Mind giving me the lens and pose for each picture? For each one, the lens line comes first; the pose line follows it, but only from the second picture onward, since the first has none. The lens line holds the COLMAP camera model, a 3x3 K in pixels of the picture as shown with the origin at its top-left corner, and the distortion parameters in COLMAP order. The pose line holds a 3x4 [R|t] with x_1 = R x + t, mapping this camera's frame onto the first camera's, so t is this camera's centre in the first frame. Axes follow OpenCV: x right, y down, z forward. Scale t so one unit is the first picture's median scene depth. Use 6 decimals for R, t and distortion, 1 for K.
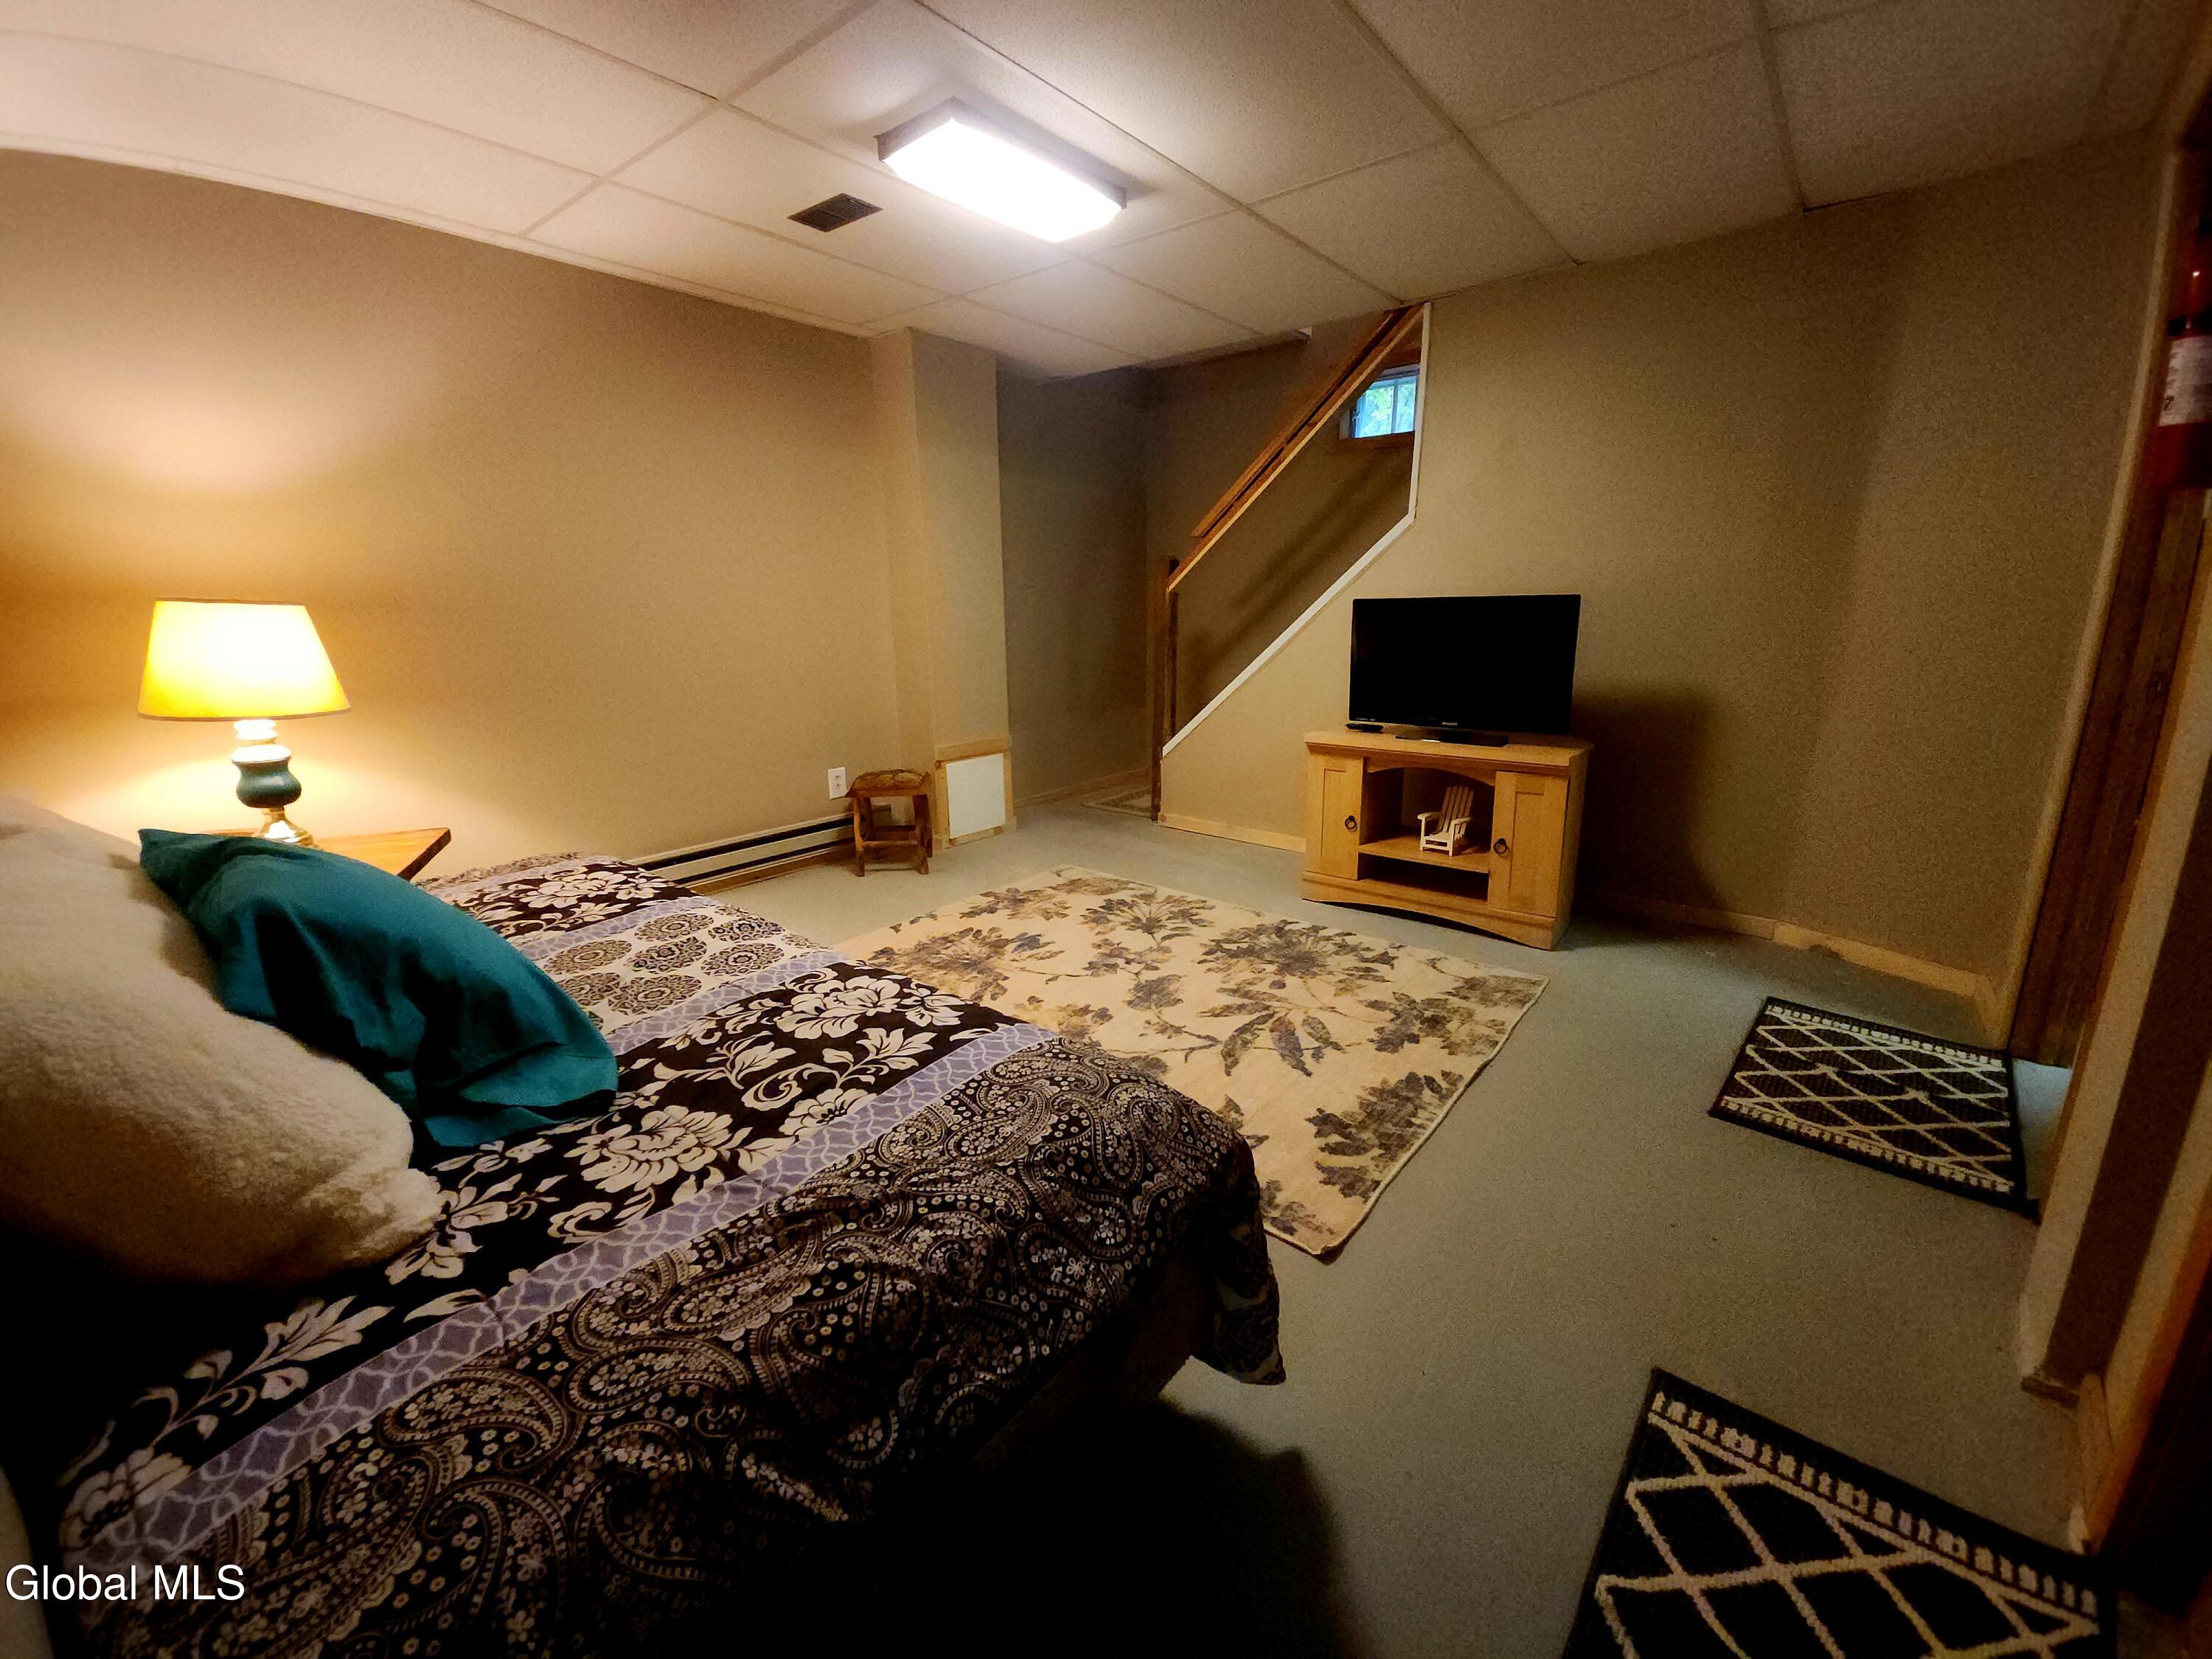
lens RADIAL K [[895.6, 0, 1096.8], [0, 895.6, 842.2], [0, 0, 1]] dist [0.011735, -0.000133]
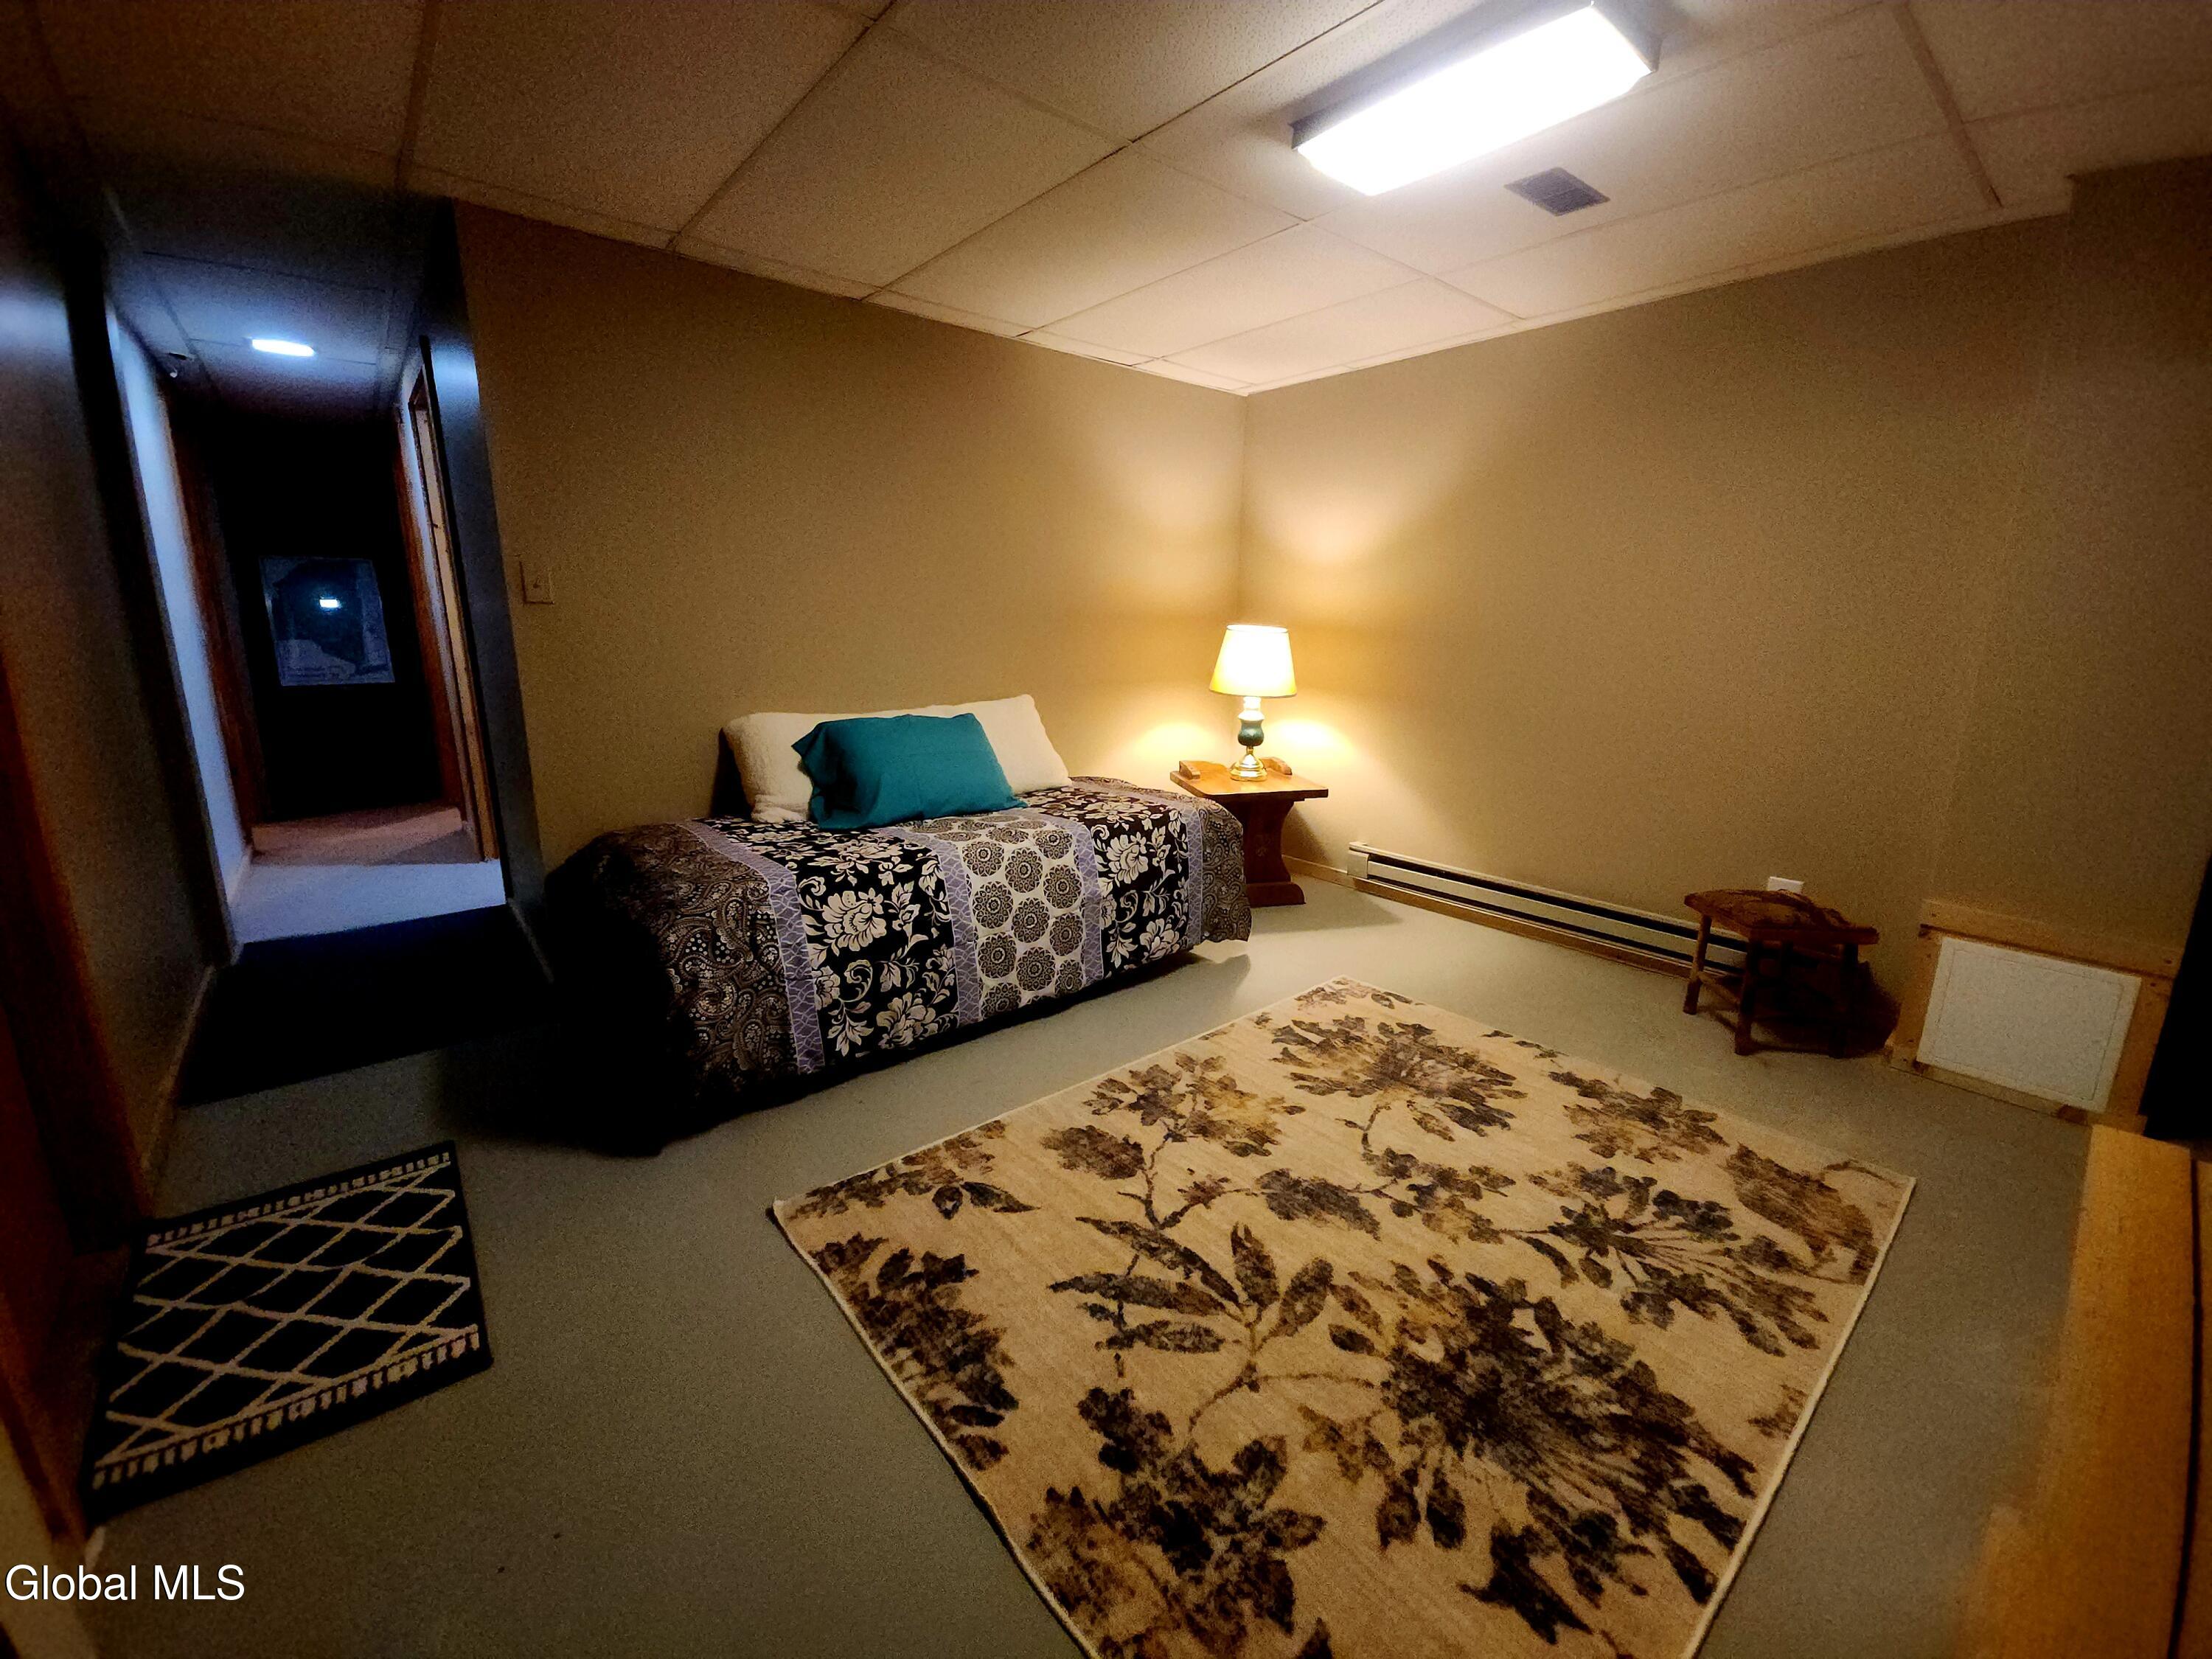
lens RADIAL K [[895.6, 0, 1098.4], [0, 895.6, 806.9], [0, 0, 1]] dist [0.011735, -0.000133]
pose [[-0.183625, 0.213157, -0.959607, 0.663640], [-0.267797, 0.928434, 0.257477, -0.239277], [0.945815, 0.304259, -0.113401, 0.774327]]
